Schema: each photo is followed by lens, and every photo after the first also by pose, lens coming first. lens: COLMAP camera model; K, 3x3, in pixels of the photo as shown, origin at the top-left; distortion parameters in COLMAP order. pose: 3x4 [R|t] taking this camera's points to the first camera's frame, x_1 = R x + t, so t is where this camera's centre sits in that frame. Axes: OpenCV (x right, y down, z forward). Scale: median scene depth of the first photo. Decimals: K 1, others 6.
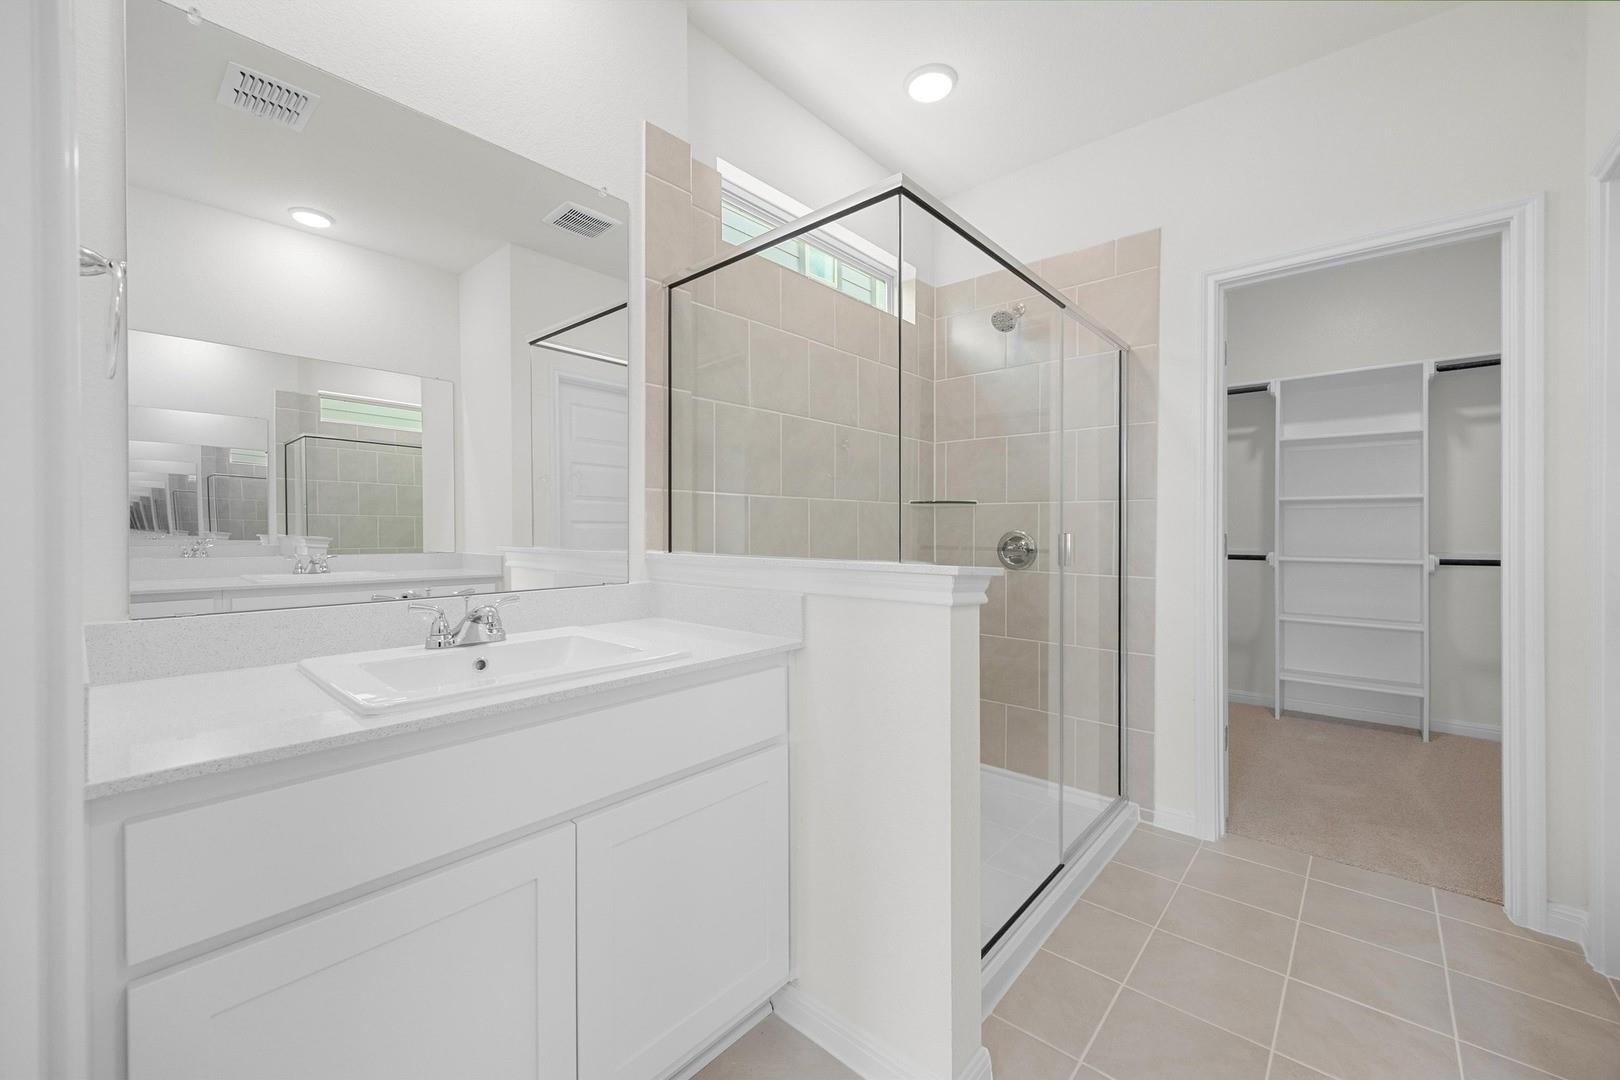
lens RADIAL K [[627.9, 0, 818.0], [0, 627.9, 529.4], [0, 0, 1]] dist [0.002479, -0.000222]
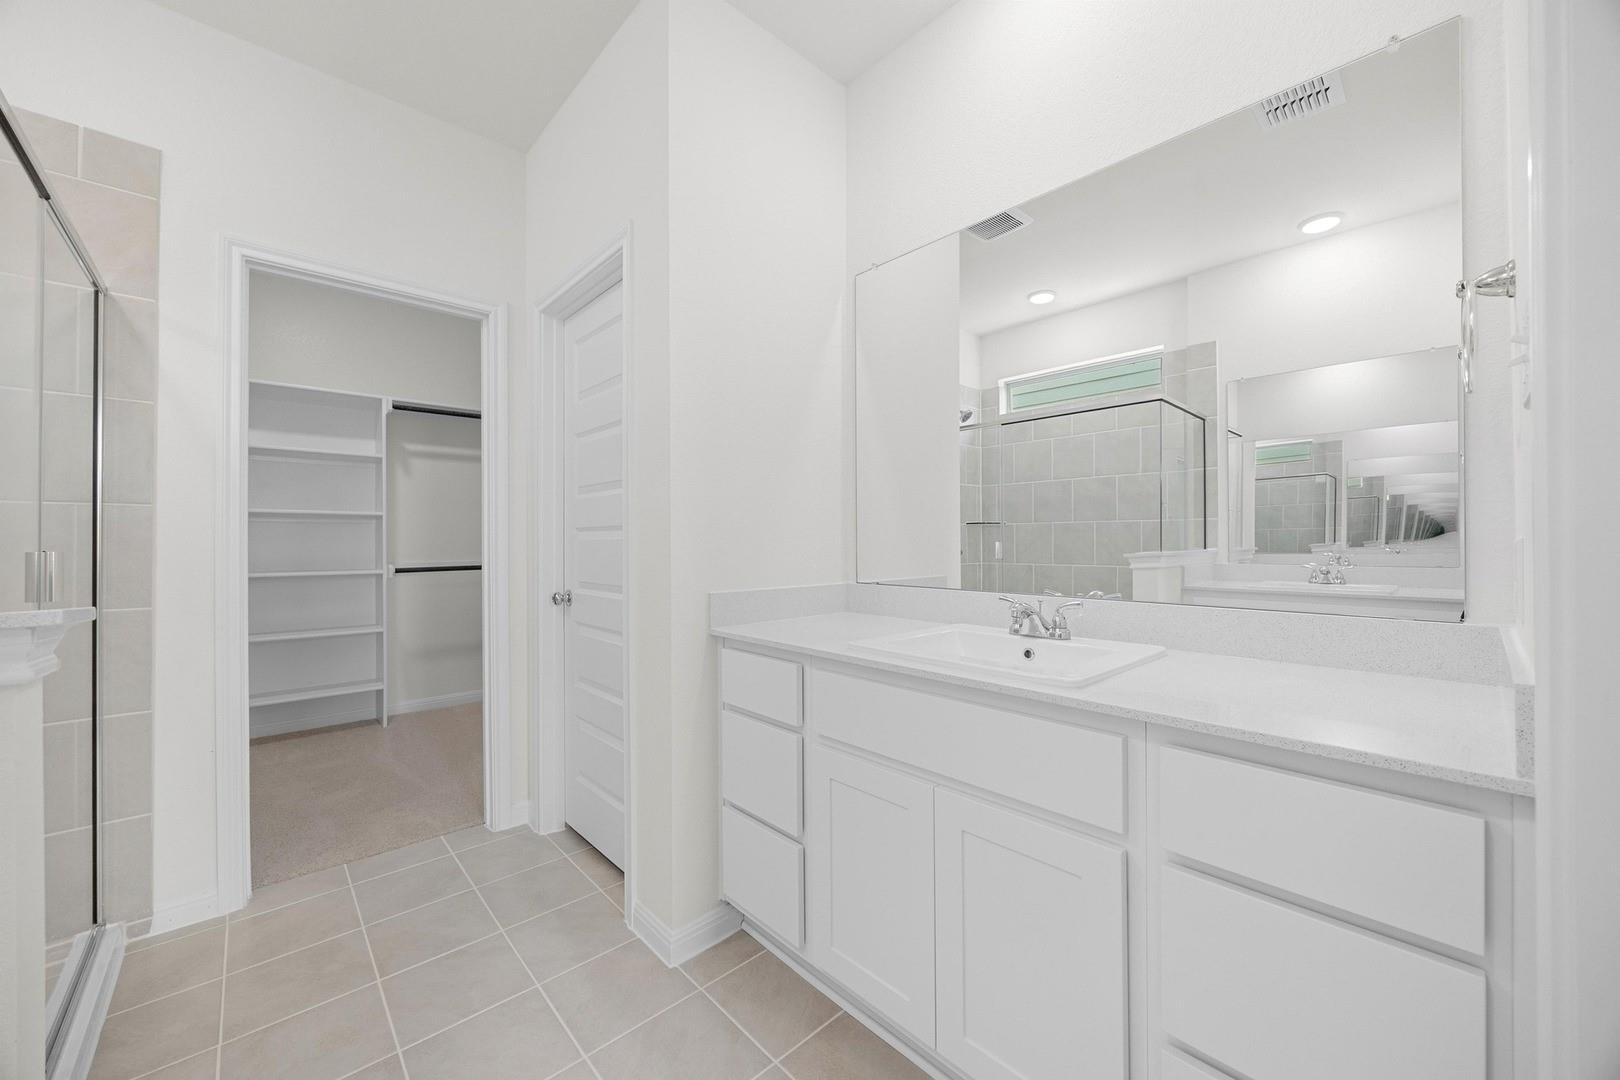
lens RADIAL K [[627.9, 0, 812.2], [0, 627.9, 542.0], [0, 0, 1]] dist [0.002479, -0.000222]
pose [[0.113371, -0.001774, 0.993551, -0.127386], [0.004575, 0.999989, 0.001263, 0.000165], [-0.993542, 0.004402, 0.113378, 0.123685]]
